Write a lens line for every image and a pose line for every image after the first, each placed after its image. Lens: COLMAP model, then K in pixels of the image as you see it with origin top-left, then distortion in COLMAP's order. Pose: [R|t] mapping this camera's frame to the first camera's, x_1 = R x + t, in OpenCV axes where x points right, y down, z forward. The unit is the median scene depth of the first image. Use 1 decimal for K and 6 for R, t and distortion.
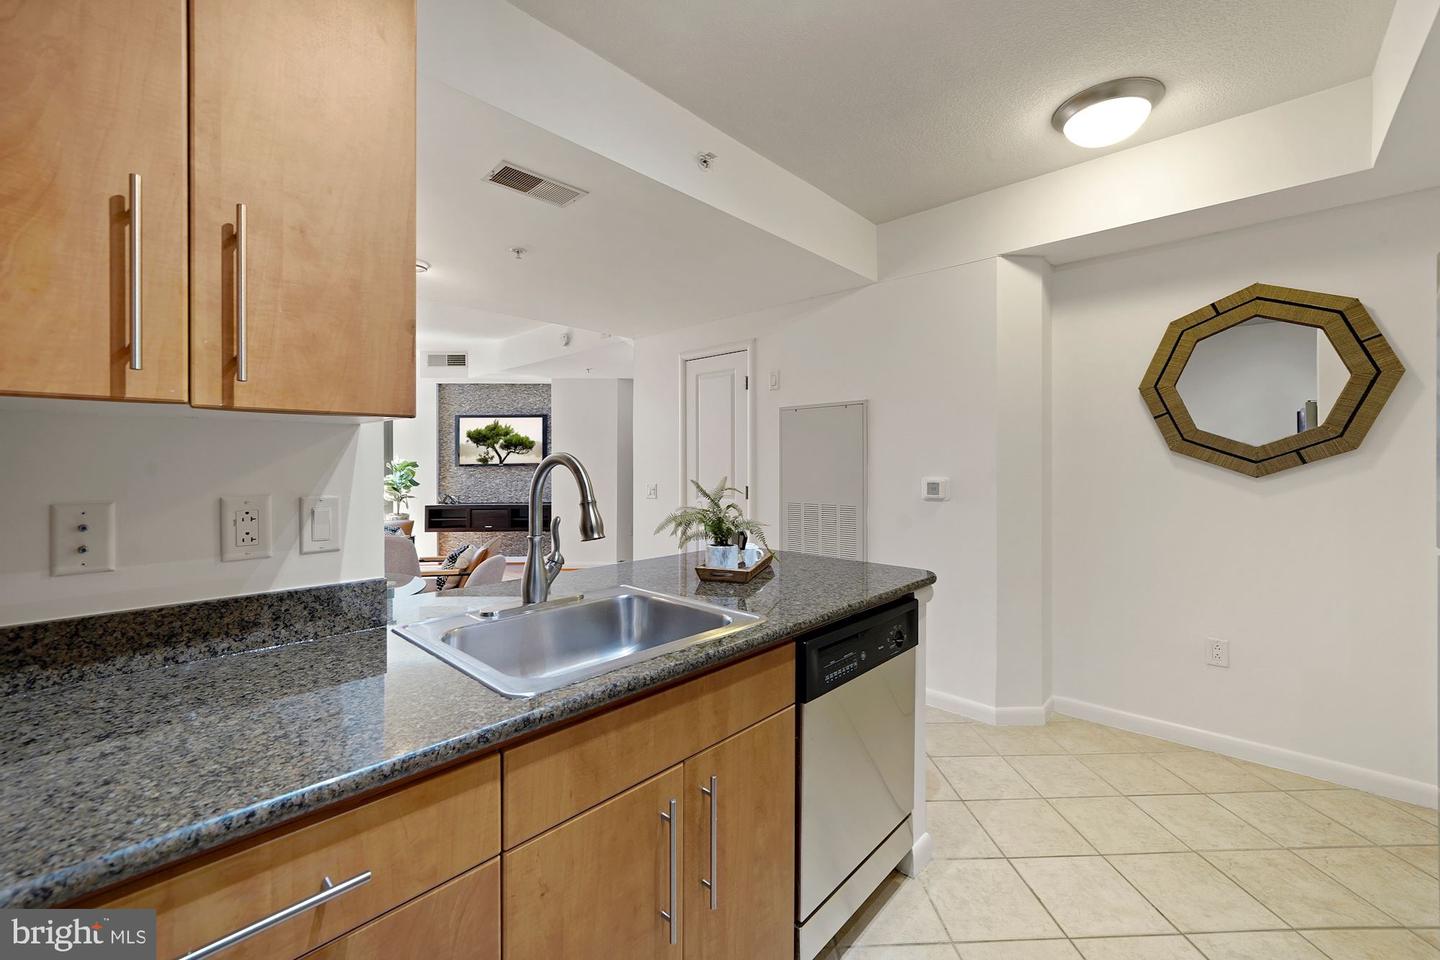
lens RADIAL K [[579.2, 0, 728.8], [0, 579.2, 460.0], [0, 0, 1]] dist [-0.001436, 0.000246]
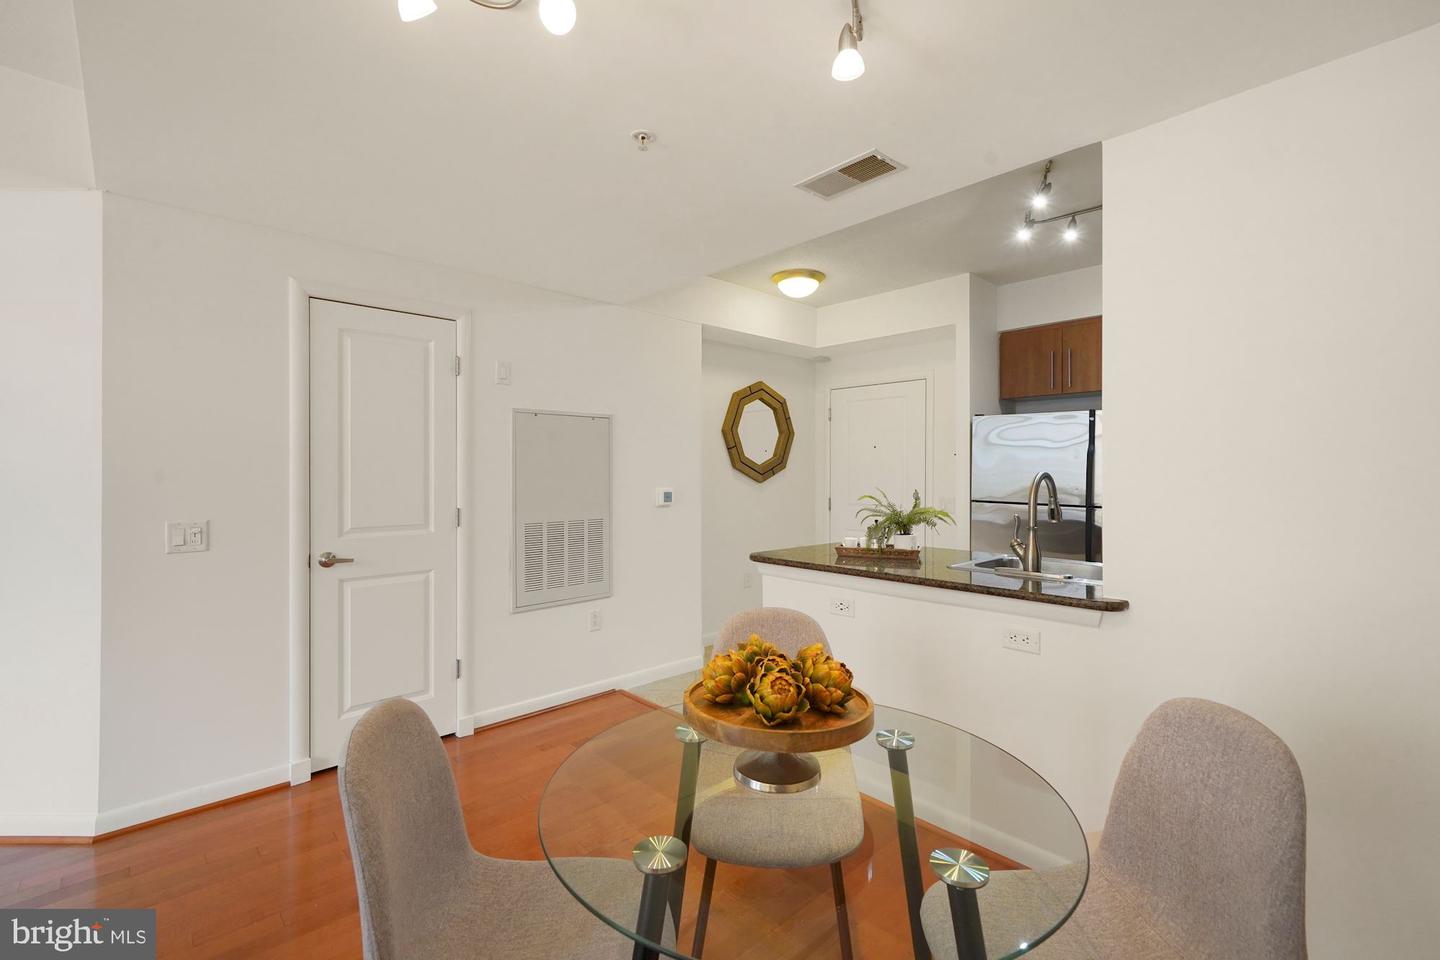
lens RADIAL K [[630.2, 0, 725.8], [0, 630.2, 471.9], [0, 0, 1]] dist [0.010940, 0.000285]
pose [[0.066203, 0.000516, 0.997806, -1.099519], [-0.005011, 0.999987, -0.000184, -0.004138], [-0.997794, -0.004988, 0.066205, 0.915762]]
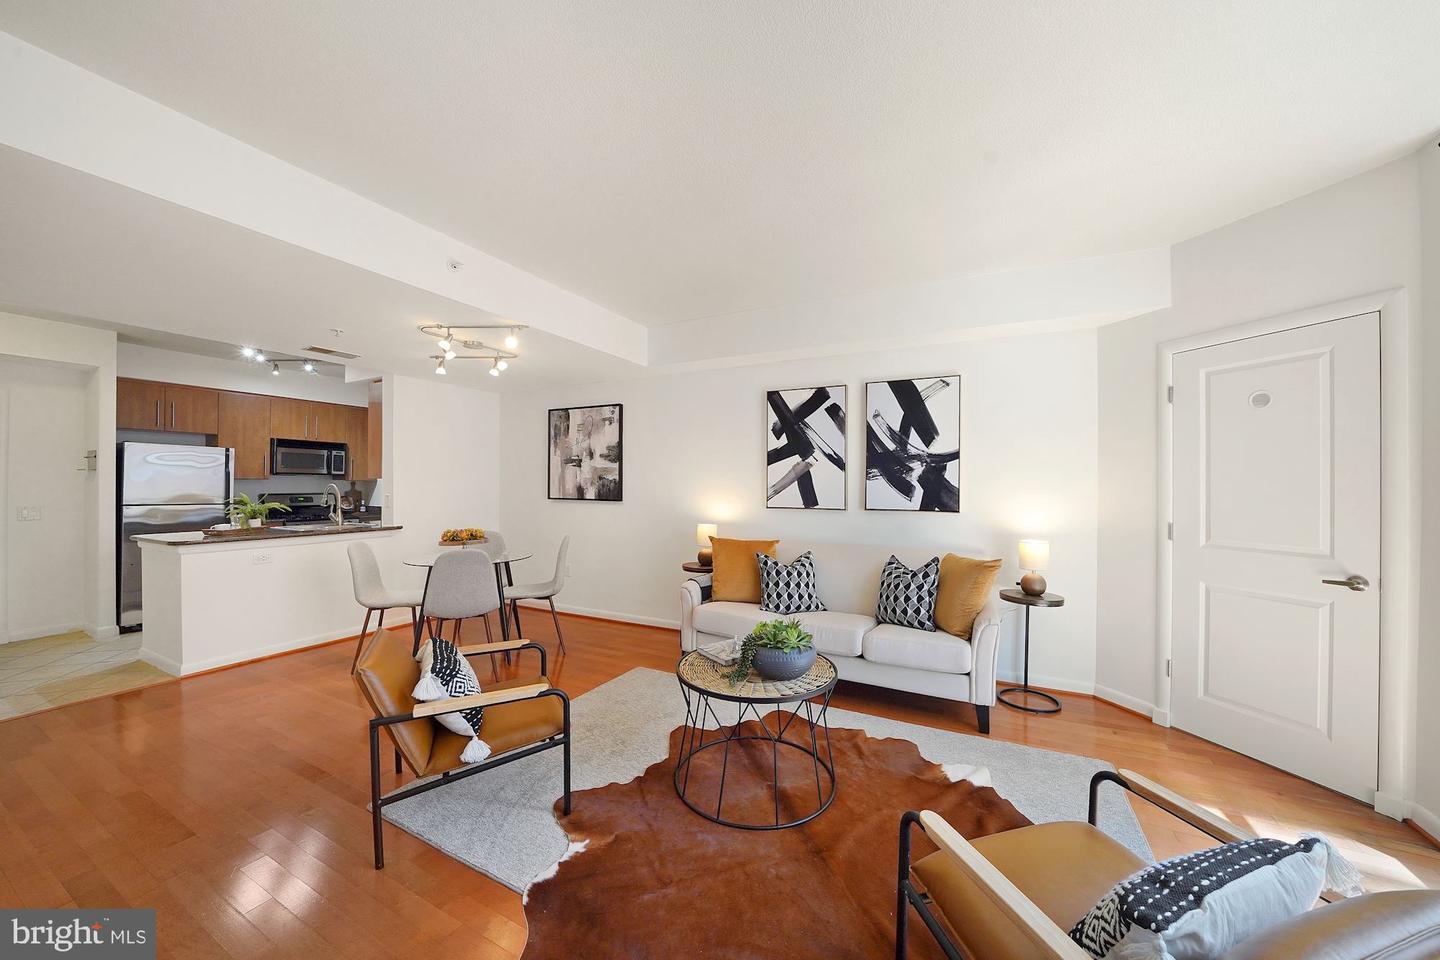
lens RADIAL K [[512.2, 0, 725.7], [0, 512.2, 483.0], [0, 0, 1]] dist [-0.020676, -0.000069]
pose [[-0.964122, -0.002092, -0.265452, -0.980647], [-0.000100, 0.999972, -0.007517, 0.003731], [0.265460, -0.007220, -0.964095, 2.516737]]
